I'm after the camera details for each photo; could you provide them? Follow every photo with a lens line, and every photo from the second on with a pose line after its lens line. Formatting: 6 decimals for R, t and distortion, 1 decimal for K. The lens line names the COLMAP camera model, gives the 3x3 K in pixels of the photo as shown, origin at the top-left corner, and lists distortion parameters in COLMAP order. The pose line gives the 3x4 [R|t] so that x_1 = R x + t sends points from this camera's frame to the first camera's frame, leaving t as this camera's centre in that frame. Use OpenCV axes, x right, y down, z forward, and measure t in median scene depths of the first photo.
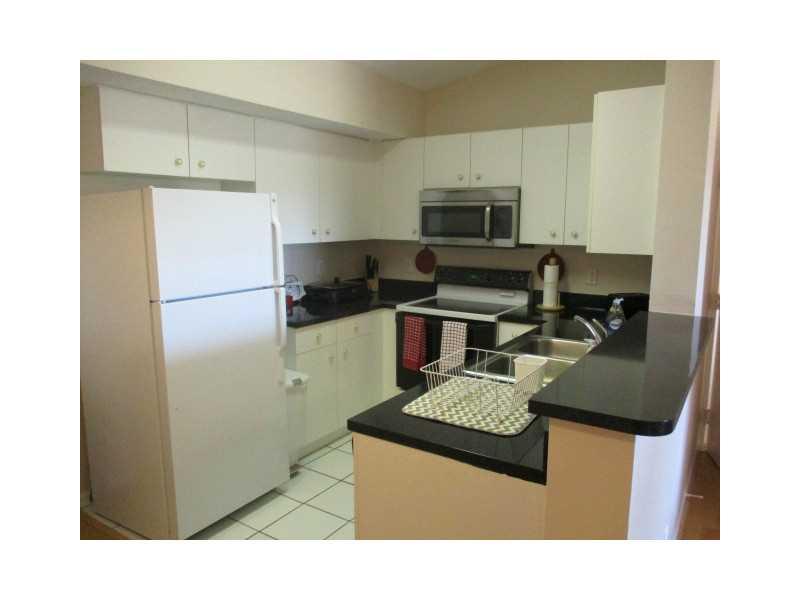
lens RADIAL K [[533.1, 0, 403.1], [0, 533.1, 301.9], [0, 0, 1]] dist [-0.024817, 0.003355]
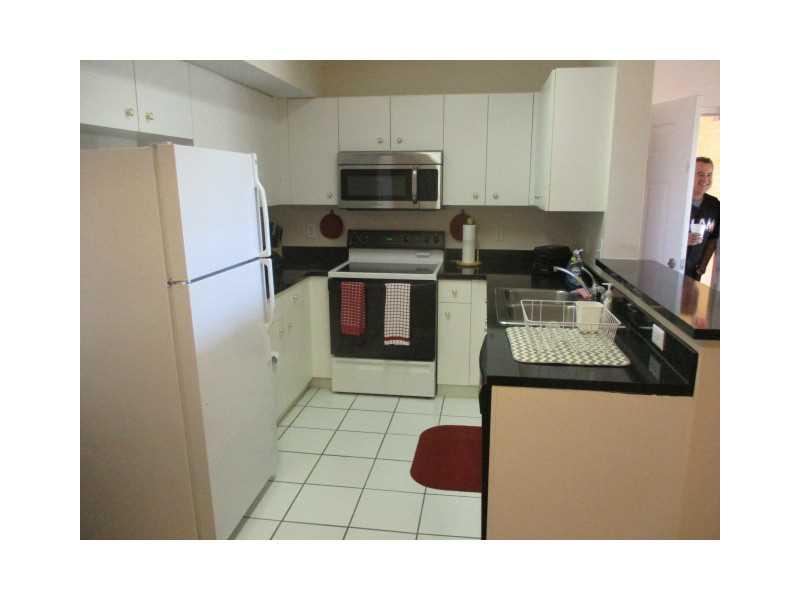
lens RADIAL K [[533.1, 0, 402.2], [0, 533.1, 302.0], [0, 0, 1]] dist [-0.024817, 0.003355]
pose [[0.909350, -0.095195, 0.404994, -0.301741], [0.068826, 0.994479, 0.079216, -0.007401], [-0.410299, -0.044161, 0.910881, 0.056635]]
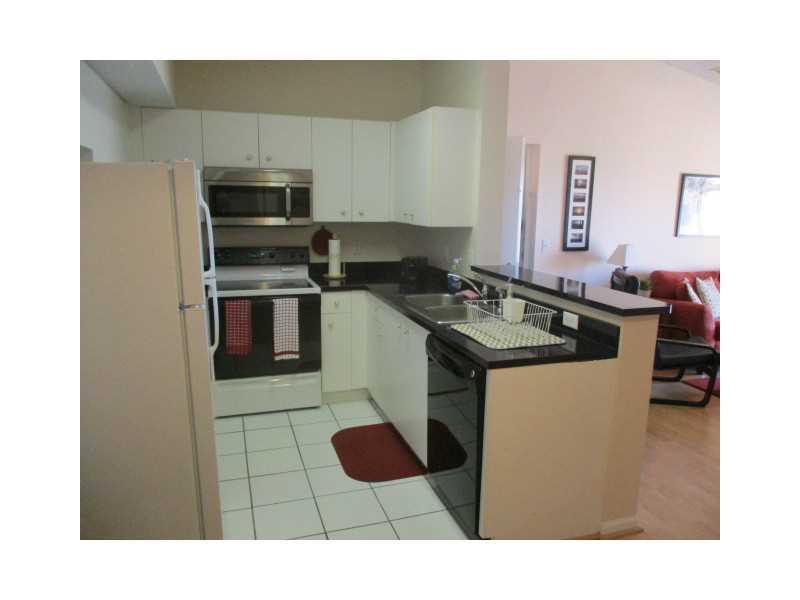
lens RADIAL K [[533.1, 0, 401.0], [0, 533.1, 303.3], [0, 0, 1]] dist [-0.024817, 0.003355]
pose [[0.618257, -0.142986, 0.772861, -0.547338], [0.106621, 0.989481, 0.097770, -0.029800], [-0.778711, 0.021956, 0.626999, 0.162711]]
